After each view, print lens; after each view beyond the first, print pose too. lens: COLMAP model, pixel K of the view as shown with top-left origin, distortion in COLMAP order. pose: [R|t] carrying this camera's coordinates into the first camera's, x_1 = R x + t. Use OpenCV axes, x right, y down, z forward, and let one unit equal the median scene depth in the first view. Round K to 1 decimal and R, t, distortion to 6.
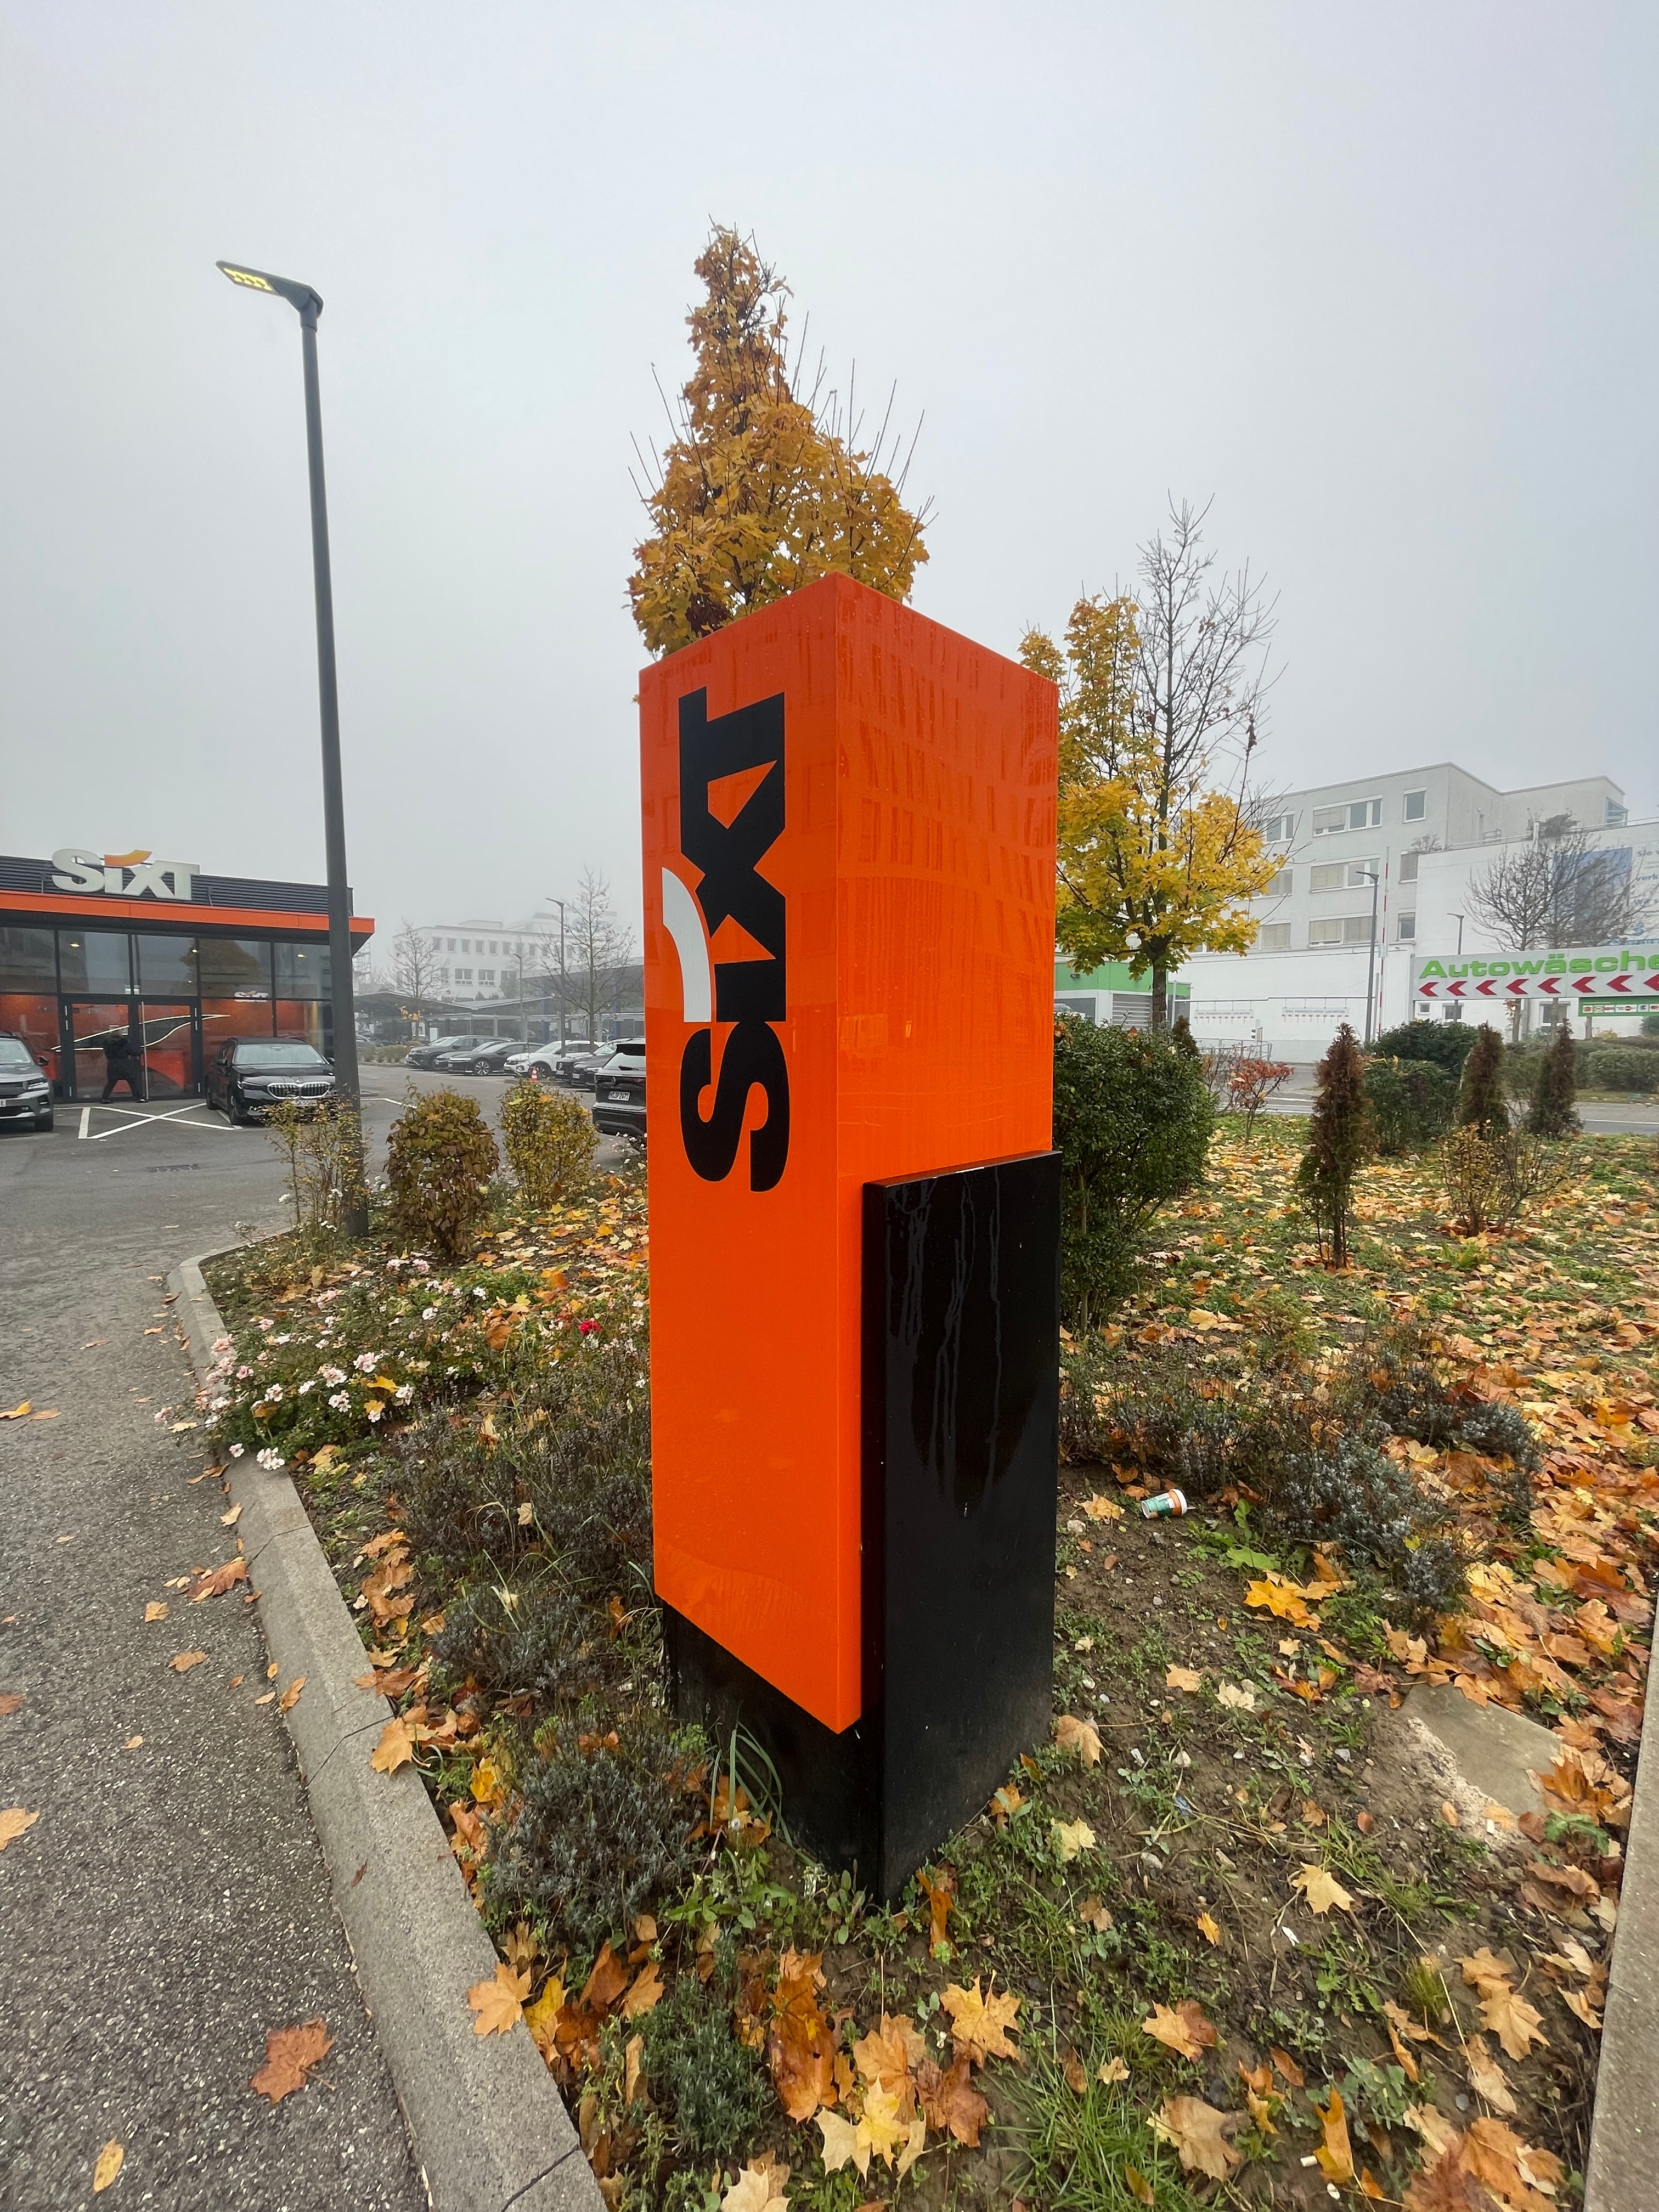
lens RADIAL K [[868.3, 0, 829.5], [0, 868.3, 1106.0], [0, 0, 1]] dist [0.001350, 0.000139]
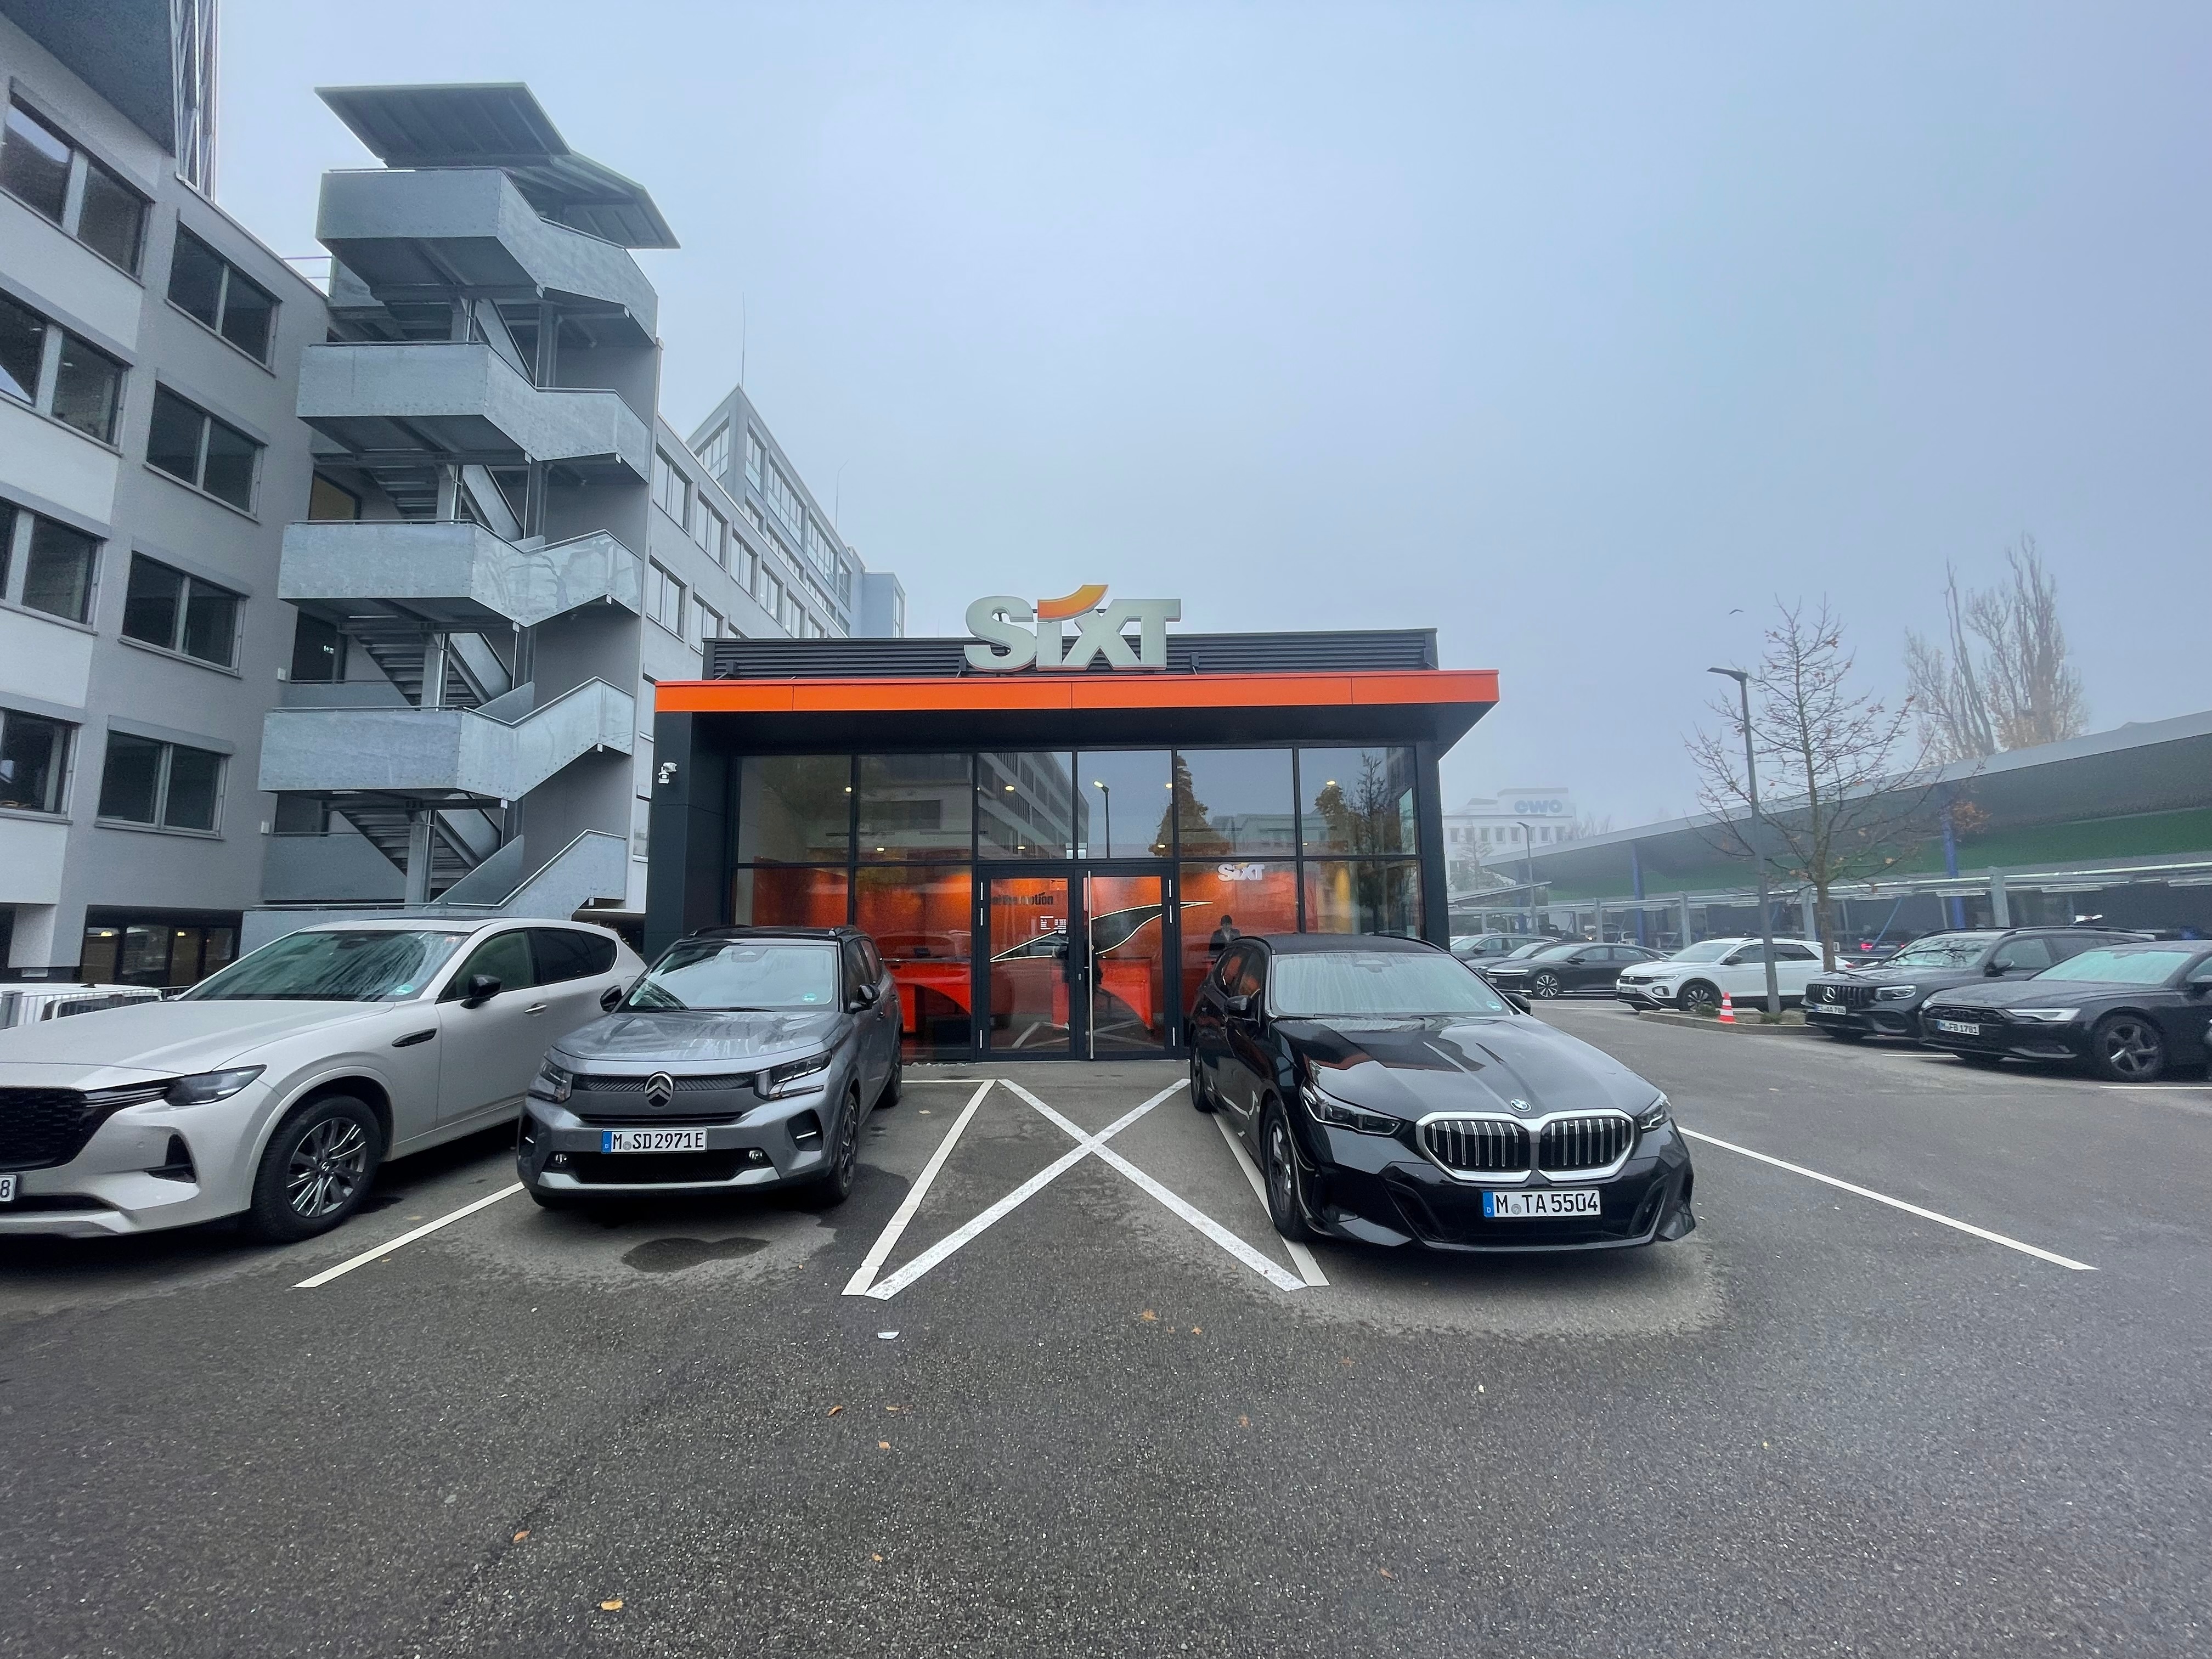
lens RADIAL K [[896.4, 0, 1102.0], [0, 896.4, 819.7], [0, 0, 1]] dist [-0.016784, 0.000095]
pose [[0.764969, -0.108335, -0.634890, -0.447889], [-0.027681, 0.979311, -0.200459, -0.043524], [0.643472, 0.170920, 0.746144, 0.609417]]
